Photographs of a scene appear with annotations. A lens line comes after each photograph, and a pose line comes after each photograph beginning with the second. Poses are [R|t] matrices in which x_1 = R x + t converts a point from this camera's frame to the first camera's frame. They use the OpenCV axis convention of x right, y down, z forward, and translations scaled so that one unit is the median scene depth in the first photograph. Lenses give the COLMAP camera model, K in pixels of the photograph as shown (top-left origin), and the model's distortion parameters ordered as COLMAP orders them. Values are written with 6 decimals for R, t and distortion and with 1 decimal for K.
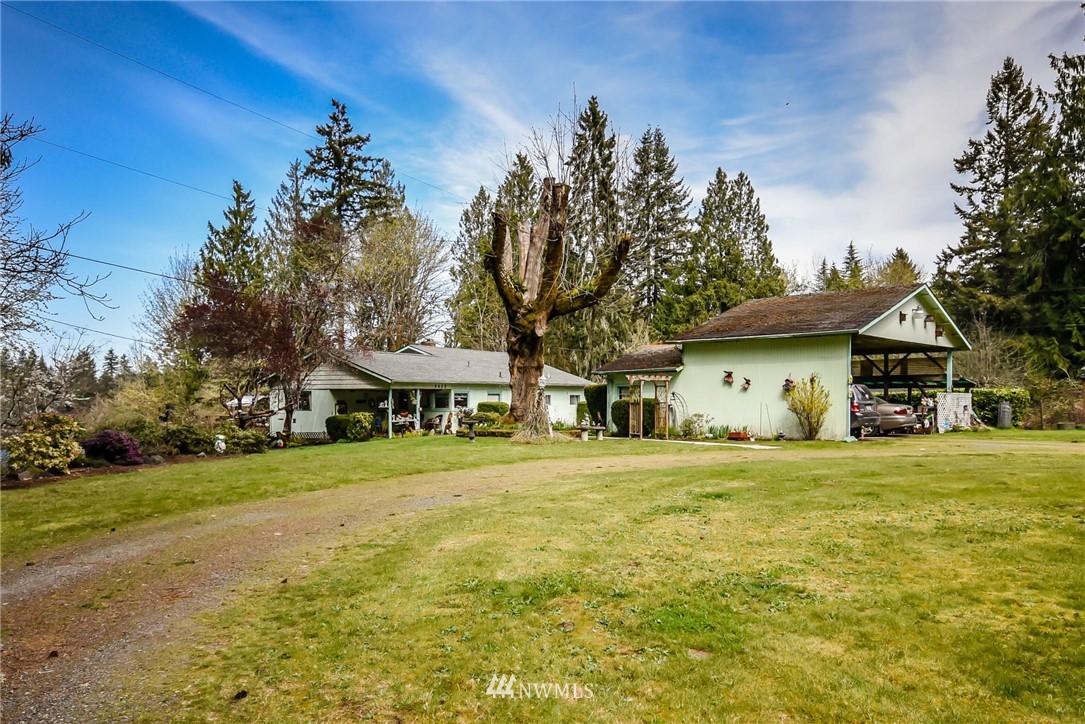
lens RADIAL K [[656.1, 0, 547.1], [0, 656.1, 401.8], [0, 0, 1]] dist [0.021665, 0.000205]
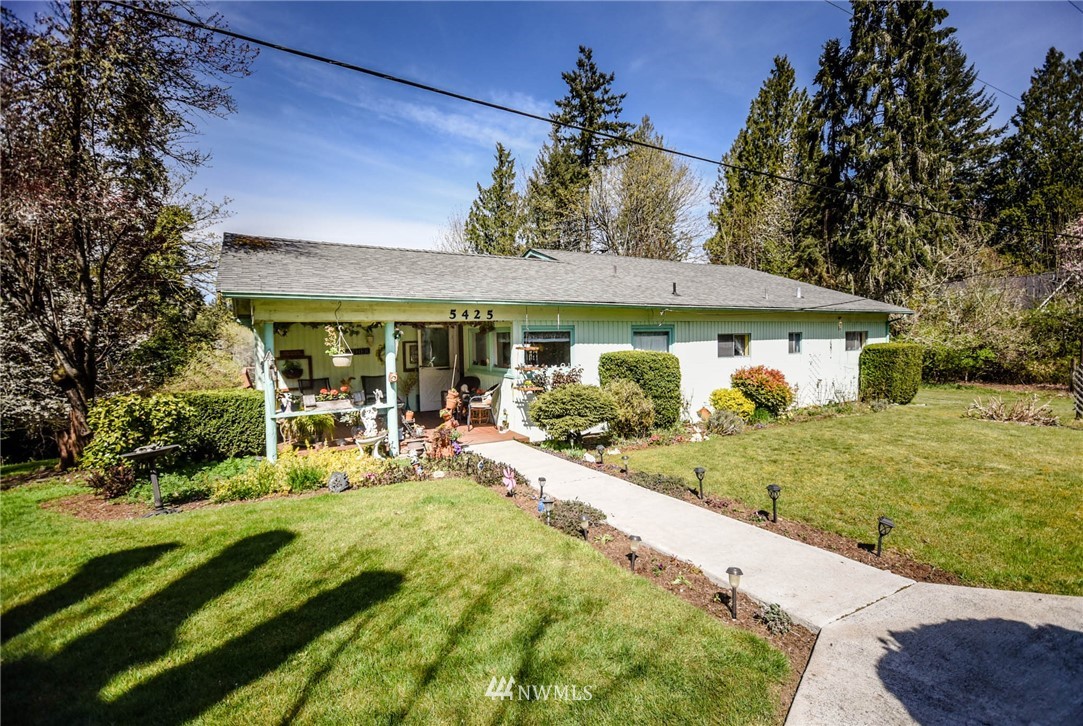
lens RADIAL K [[522.6, 0, 541.5], [0, 522.6, 363.0], [0, 0, 1]] dist [0.003667, -0.000142]
pose [[0.890165, 0.018191, -0.455275, 0.003744], [0.004018, 0.998850, 0.047767, -0.002743], [0.455621, -0.044350, 0.889069, 0.195261]]
